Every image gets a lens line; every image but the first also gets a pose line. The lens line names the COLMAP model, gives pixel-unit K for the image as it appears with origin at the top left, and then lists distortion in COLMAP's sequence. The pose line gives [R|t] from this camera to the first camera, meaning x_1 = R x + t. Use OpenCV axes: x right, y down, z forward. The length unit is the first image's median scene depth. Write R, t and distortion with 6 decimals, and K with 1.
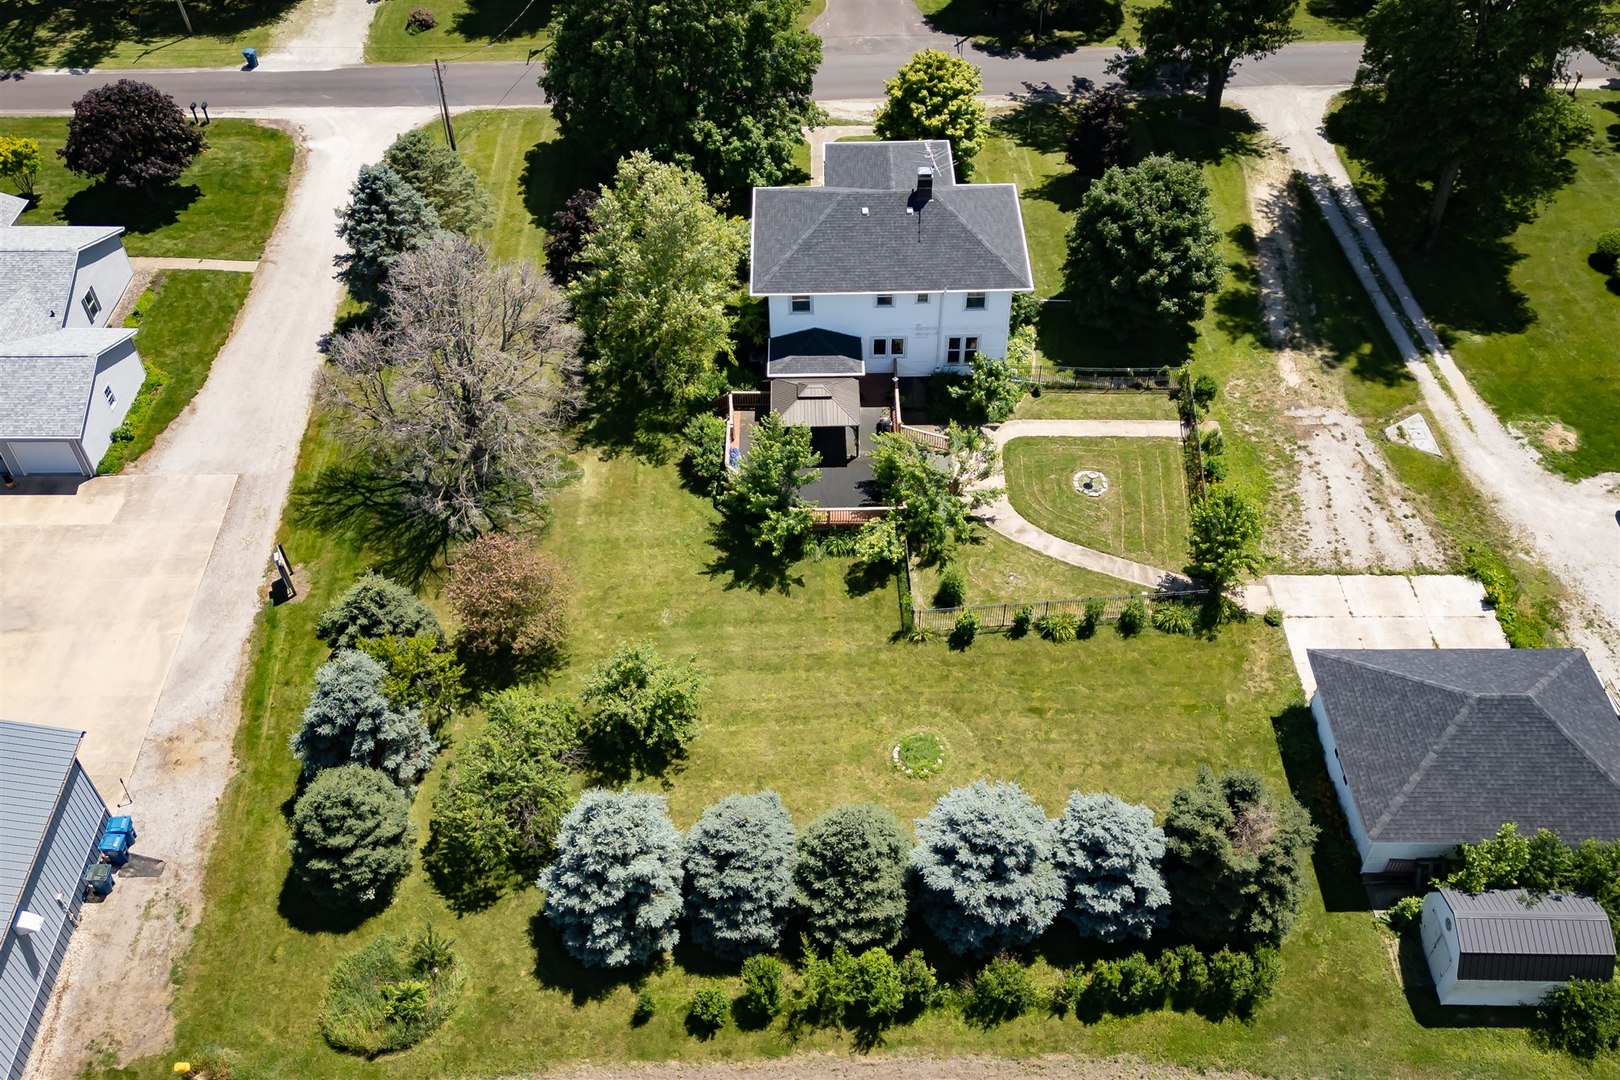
lens RADIAL K [[1467.3, 0, 805.3], [0, 1467.3, 487.2], [0, 0, 1]] dist [0.081910, -0.100009]
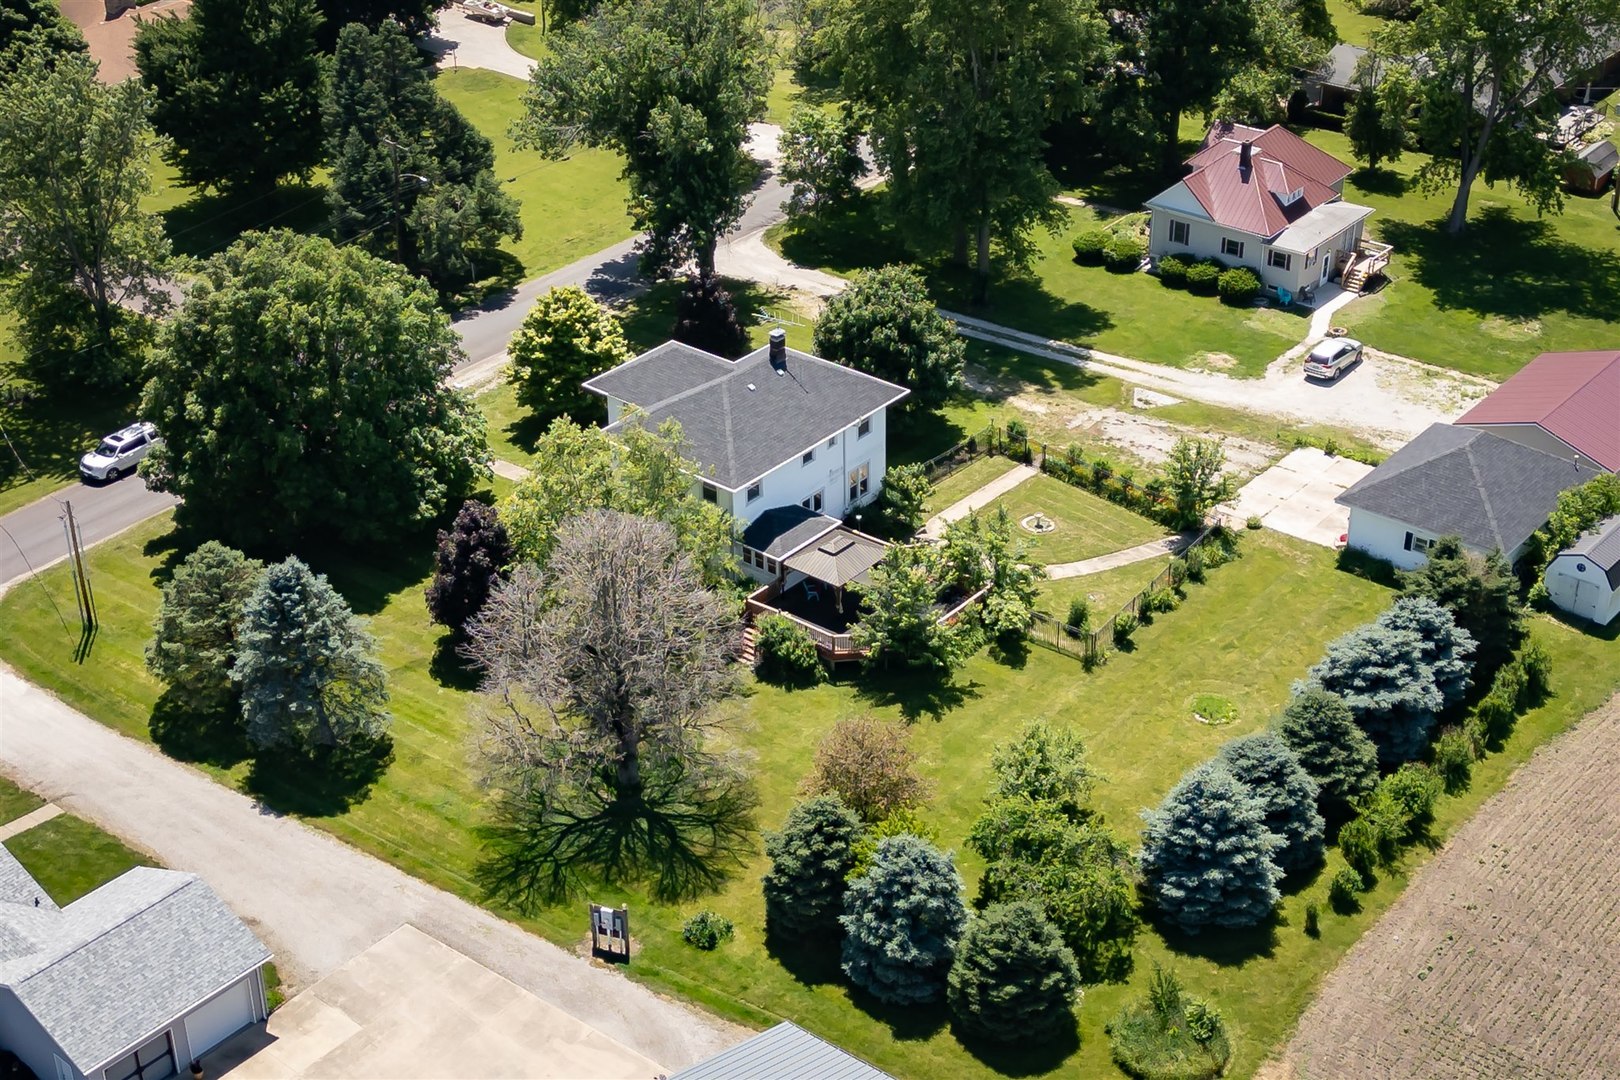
lens RADIAL K [[2261.8, 0, 803.9], [0, 2261.8, 544.6], [0, 0, 1]] dist [0.165679, -0.468566]
pose [[0.640734, -0.379070, 0.667657, -1.077817], [0.533939, 0.844890, -0.032713, -0.028867], [-0.551696, 0.377449, 0.743750, -0.140030]]
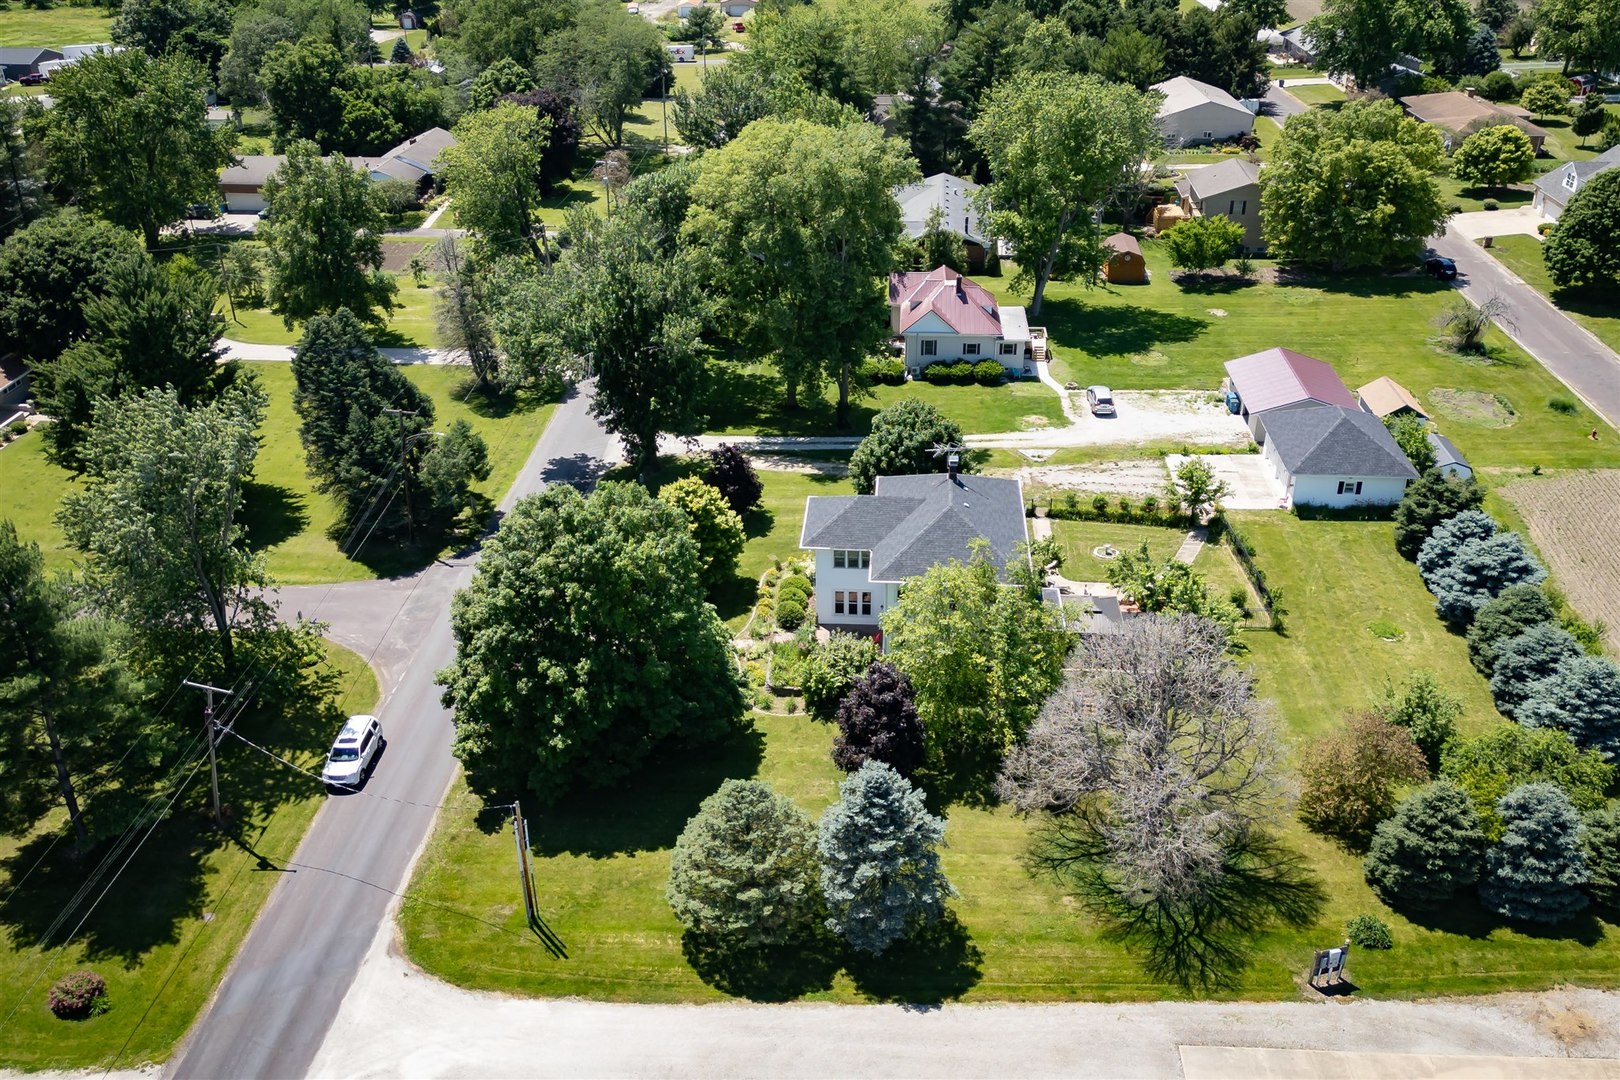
lens RADIAL K [[1362.5, 0, 806.3], [0, 1362.5, 530.6], [0, 0, 1]] dist [0.080787, -0.091272]
pose [[0.078167, -0.461334, 0.883776, -1.043011], [0.699723, 0.656838, 0.280983, -0.624340], [-0.710125, 0.596435, 0.374149, 0.729562]]
